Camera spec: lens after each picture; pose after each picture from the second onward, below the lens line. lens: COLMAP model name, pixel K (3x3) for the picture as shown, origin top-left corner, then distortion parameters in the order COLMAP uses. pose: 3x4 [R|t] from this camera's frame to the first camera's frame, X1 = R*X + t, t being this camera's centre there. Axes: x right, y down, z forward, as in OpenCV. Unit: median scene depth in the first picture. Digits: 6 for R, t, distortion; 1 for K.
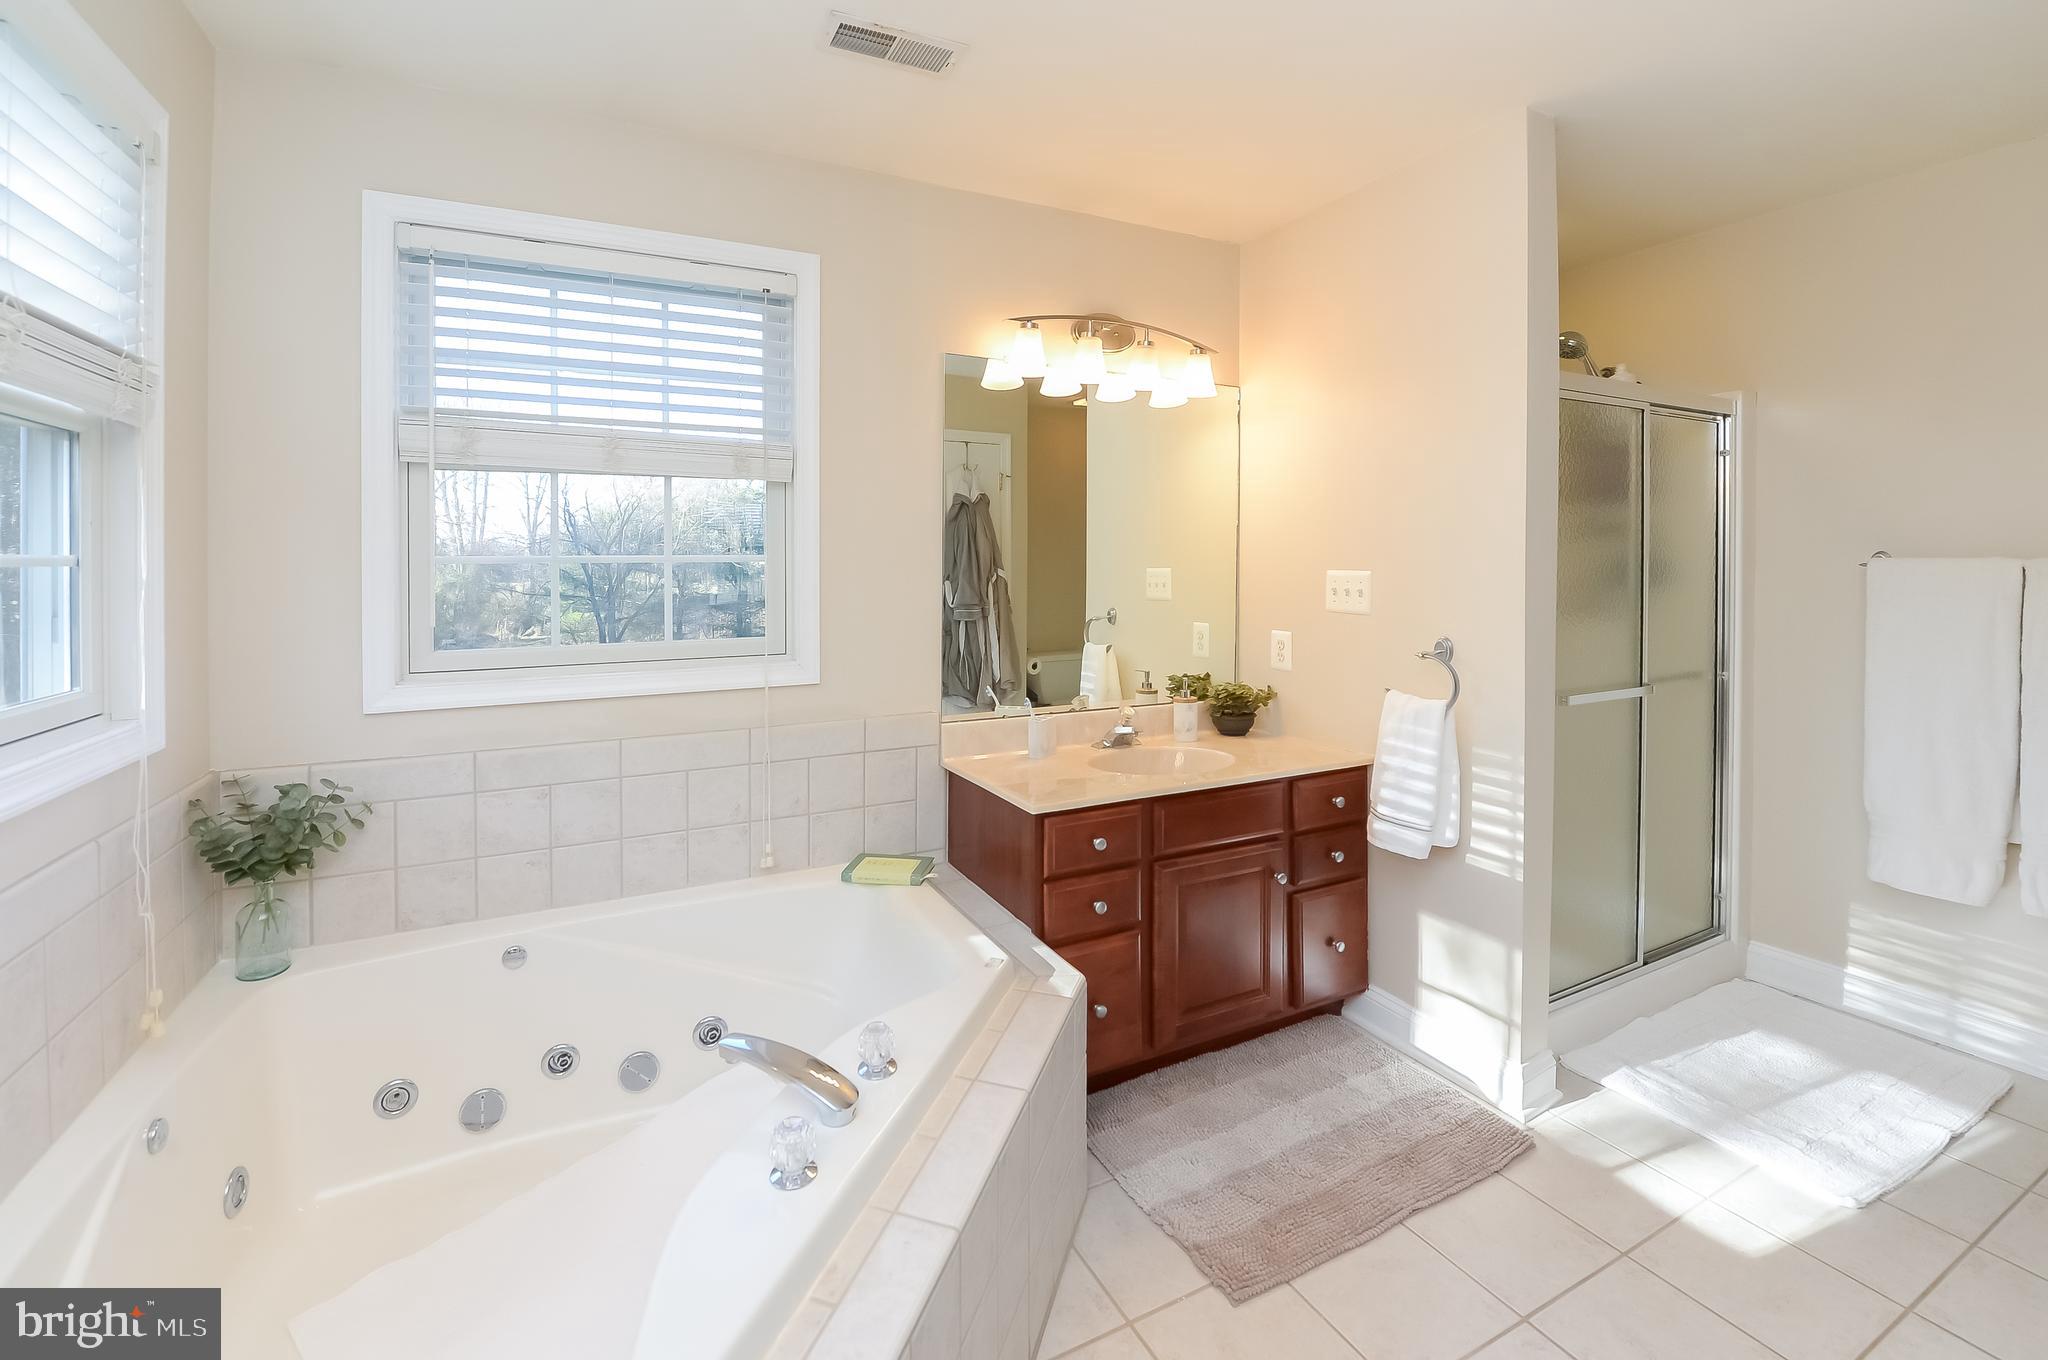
lens RADIAL K [[847.2, 0, 1020.7], [0, 847.2, 571.6], [0, 0, 1]] dist [-0.018249, -0.000332]
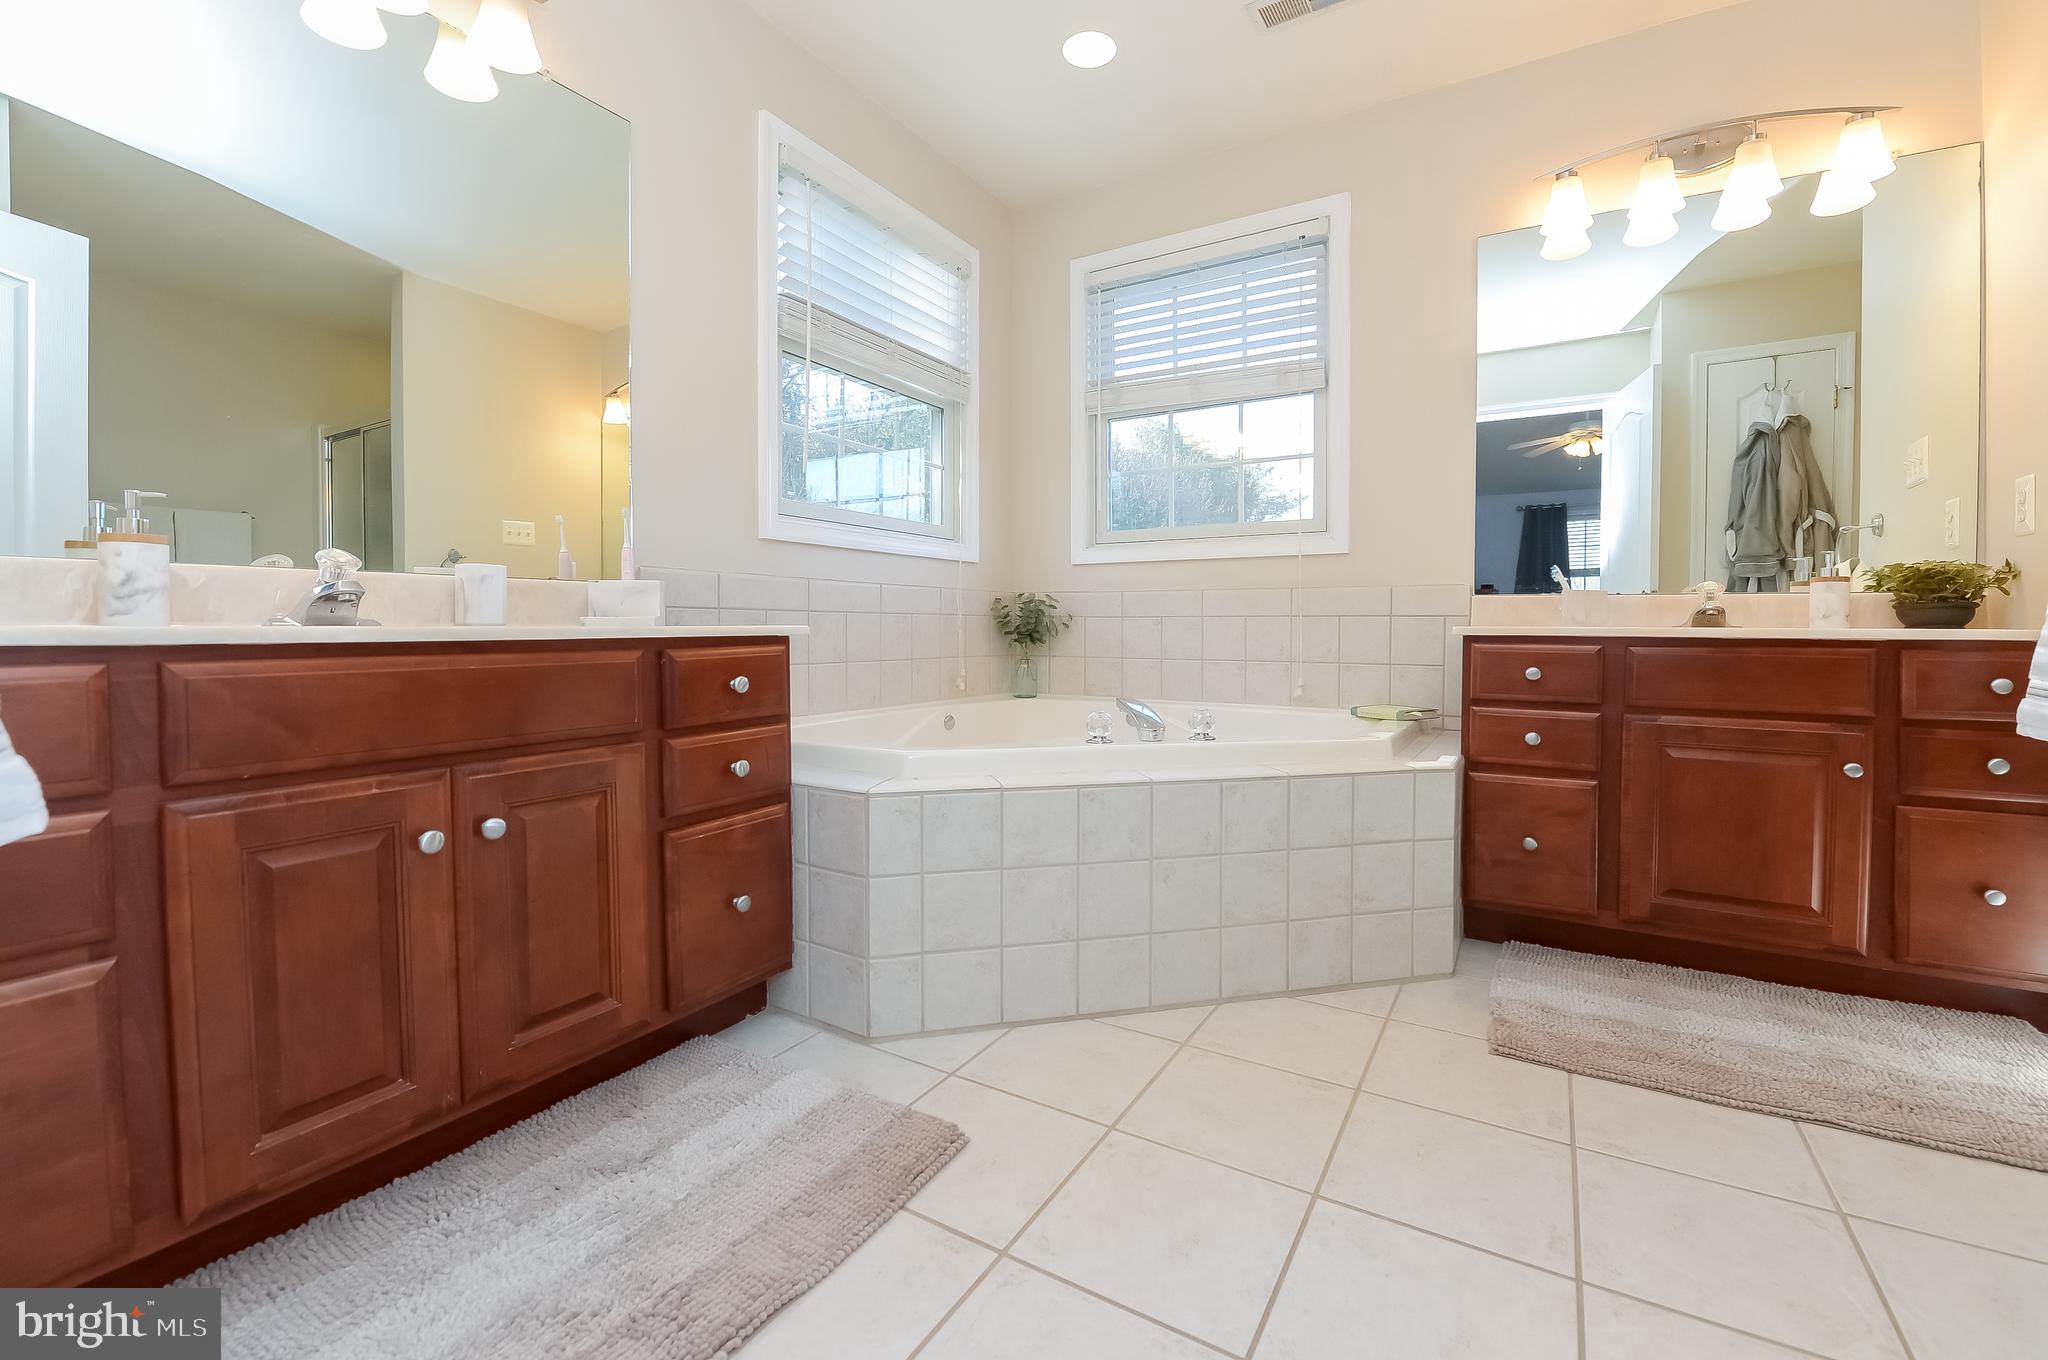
lens RADIAL K [[866.3, 0, 1028.8], [0, 866.3, 630.3], [0, 0, 1]] dist [-0.017923, -0.000028]
pose [[0.537839, 0.011742, -0.842966, 0.605727], [-0.007530, 0.999930, 0.009124, 0.260019], [0.843014, 0.001440, 0.537890, -0.031816]]
